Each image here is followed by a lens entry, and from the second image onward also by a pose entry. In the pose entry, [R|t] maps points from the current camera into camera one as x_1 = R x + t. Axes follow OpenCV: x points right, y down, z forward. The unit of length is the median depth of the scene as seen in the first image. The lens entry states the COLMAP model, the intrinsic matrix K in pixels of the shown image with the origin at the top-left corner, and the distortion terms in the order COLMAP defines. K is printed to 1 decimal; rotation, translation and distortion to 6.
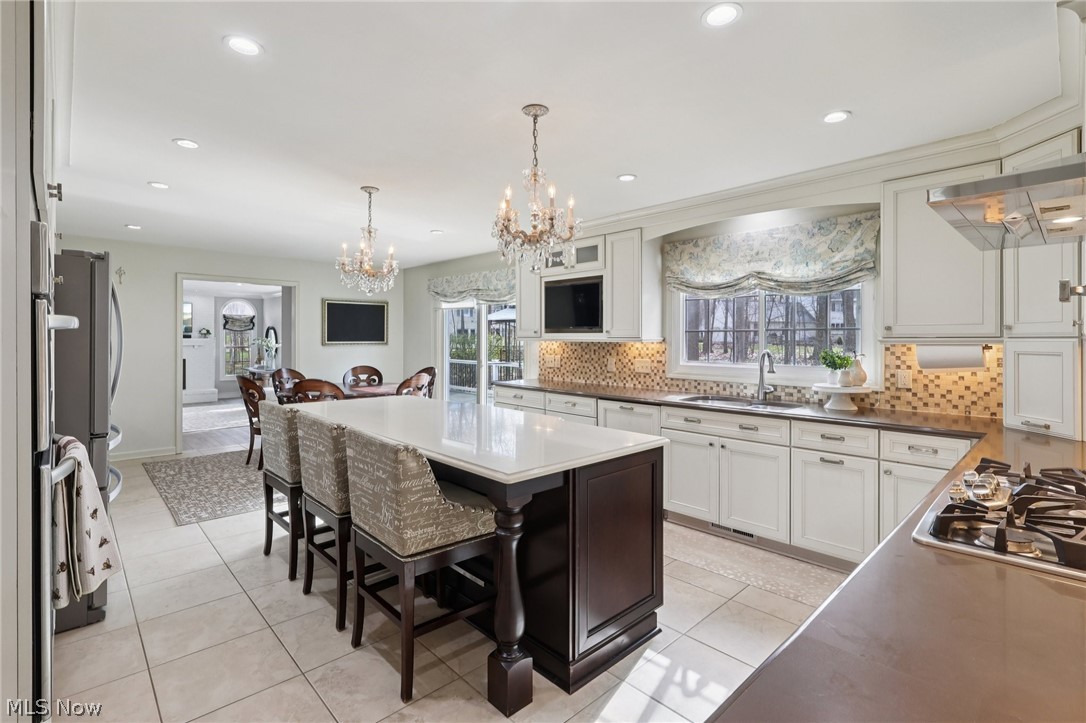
lens RADIAL K [[509.8, 0, 547.5], [0, 509.8, 345.5], [0, 0, 1]] dist [0.000225, 0.000076]
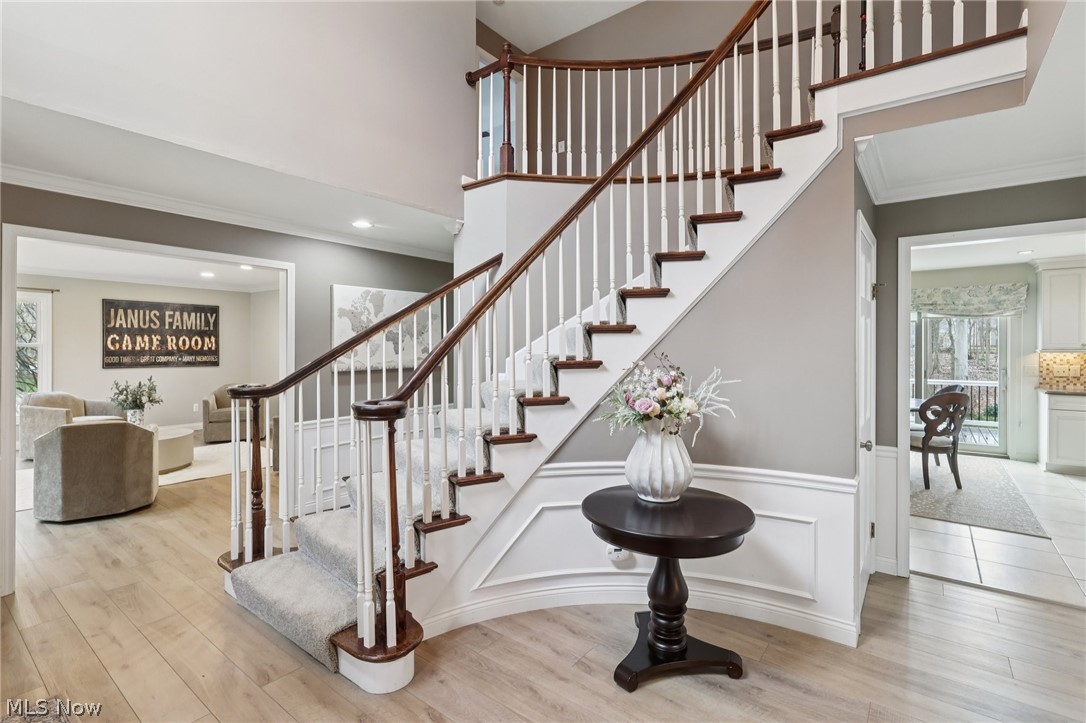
lens RADIAL K [[505.6, 0, 547.4], [0, 505.6, 348.6], [0, 0, 1]] dist [0.002589, 0.000052]
pose [[0.987819, -0.005668, 0.155501, -1.493375], [0.006984, 0.999944, -0.007919, -0.019568], [-0.155447, 0.008908, 0.987804, 0.115053]]
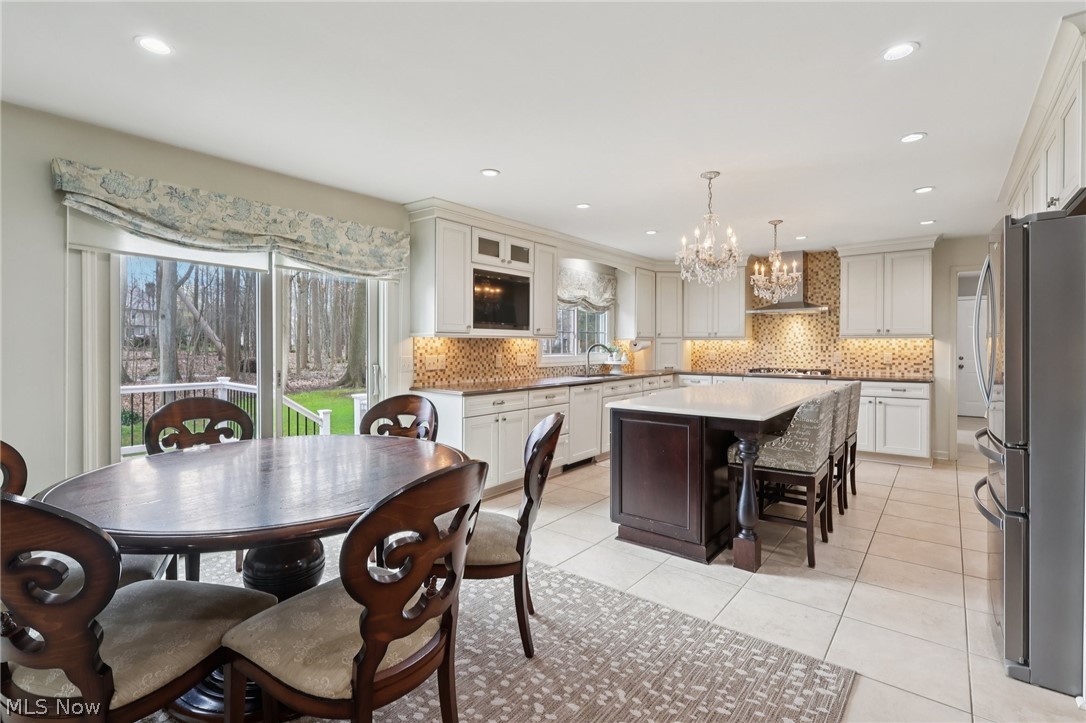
lens RADIAL K [[502.9, 0, 539.6], [0, 502.9, 350.9], [0, 0, 1]] dist [-0.001202, 0.000168]
pose [[-0.130859, -0.016427, 0.991265, -0.959159], [0.009634, 0.999794, 0.017841, -0.000246], [-0.991354, 0.011885, -0.130674, 1.114370]]
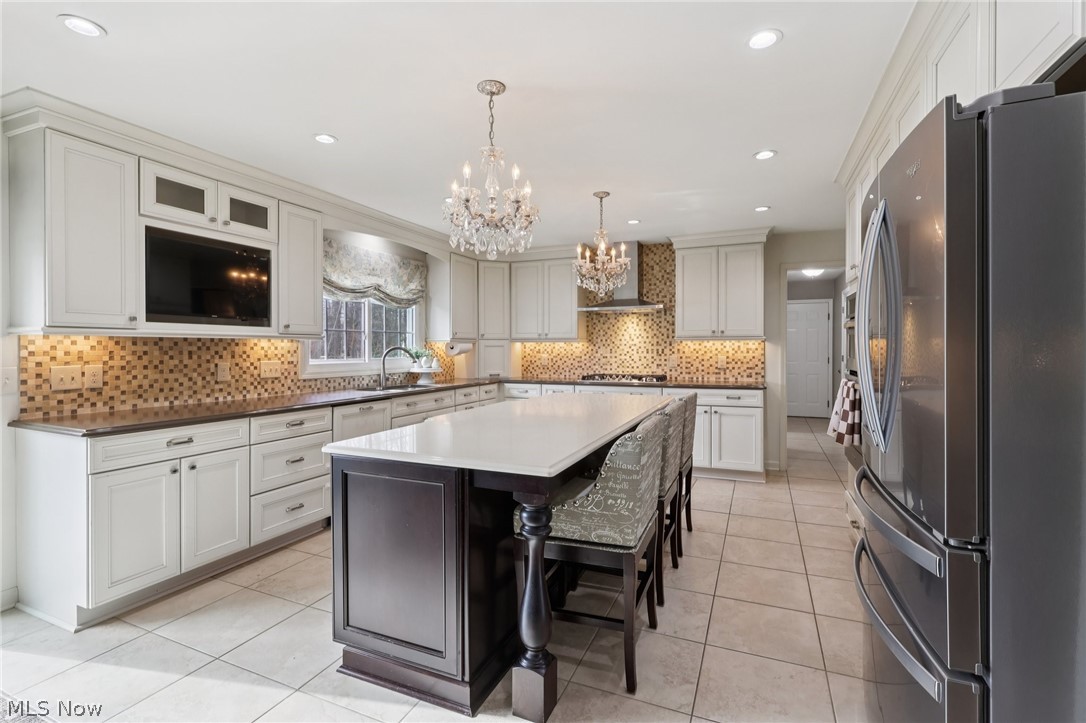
lens RADIAL K [[503.0, 0, 536.2], [0, 503.0, 352.8], [0, 0, 1]] dist [-0.002144, -0.000210]
pose [[-0.383334, -0.013918, 0.923505, -0.724134], [0.008477, 0.999791, 0.018586, 0.002517], [-0.923571, 0.014953, -0.383136, 0.918238]]
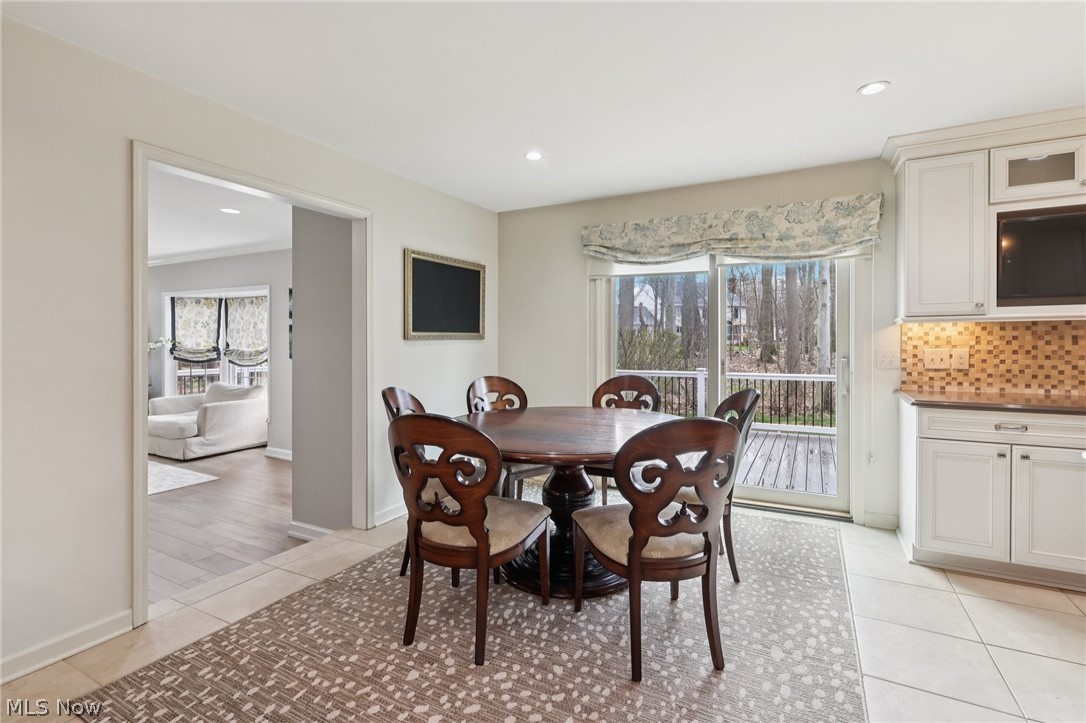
lens RADIAL K [[509.8, 0, 547.5], [0, 509.8, 345.5], [0, 0, 1]] dist [0.000225, 0.000076]
pose [[0.949242, -0.011130, 0.314351, -0.709515], [0.012710, 0.999915, -0.002976, 0.014412], [-0.314291, 0.006820, 0.949302, 0.703728]]
